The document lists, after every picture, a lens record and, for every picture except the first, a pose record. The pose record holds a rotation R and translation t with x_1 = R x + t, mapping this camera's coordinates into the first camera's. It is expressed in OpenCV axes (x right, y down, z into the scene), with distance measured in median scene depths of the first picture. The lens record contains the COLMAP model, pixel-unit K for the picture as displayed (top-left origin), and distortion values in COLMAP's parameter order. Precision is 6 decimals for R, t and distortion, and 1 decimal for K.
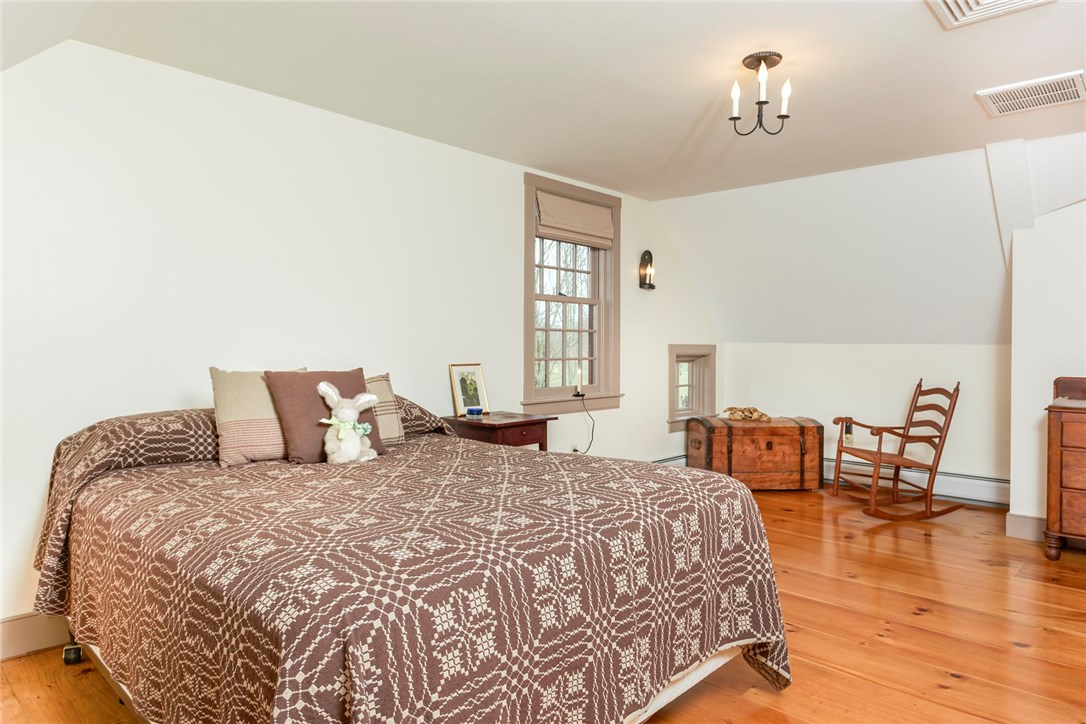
lens RADIAL K [[669.0, 0, 543.0], [0, 669.0, 362.0], [0, 0, 1]] dist [0.000938, -0.000287]
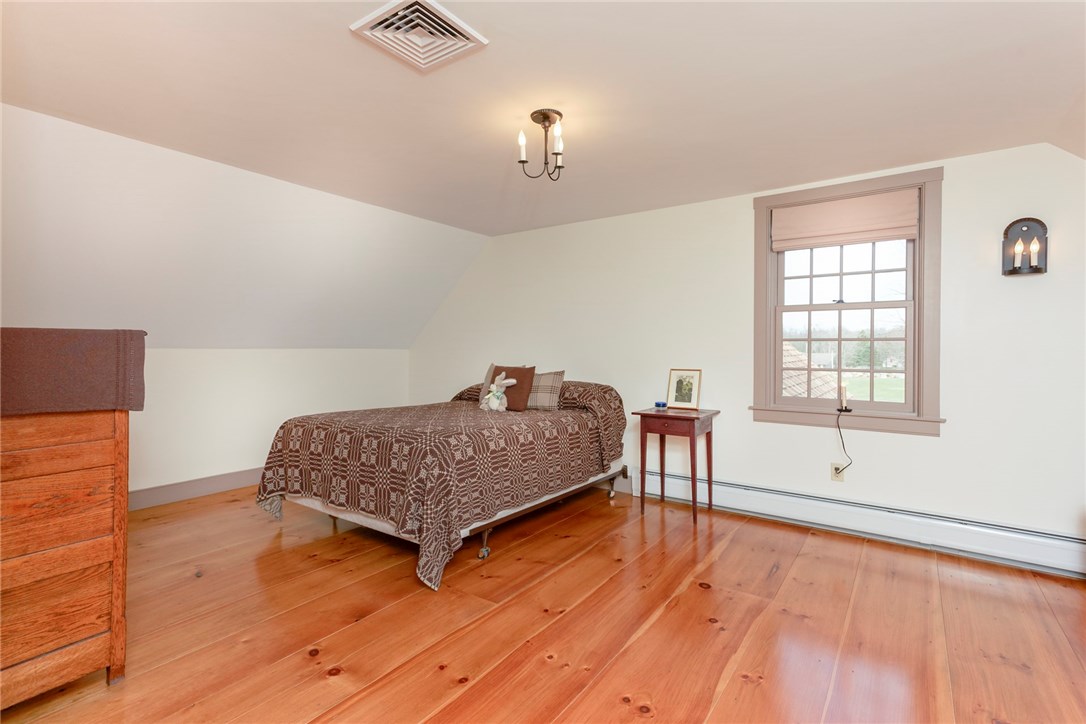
lens RADIAL K [[512.5, 0, 543.0], [0, 512.5, 362.0], [0, 0, 1]] dist [0.002227, 0.000214]
pose [[0.128966, 0.018109, -0.991484, 0.818831], [-0.027272, 0.999520, 0.014708, -0.018268], [0.991274, 0.025143, 0.129397, 0.589216]]
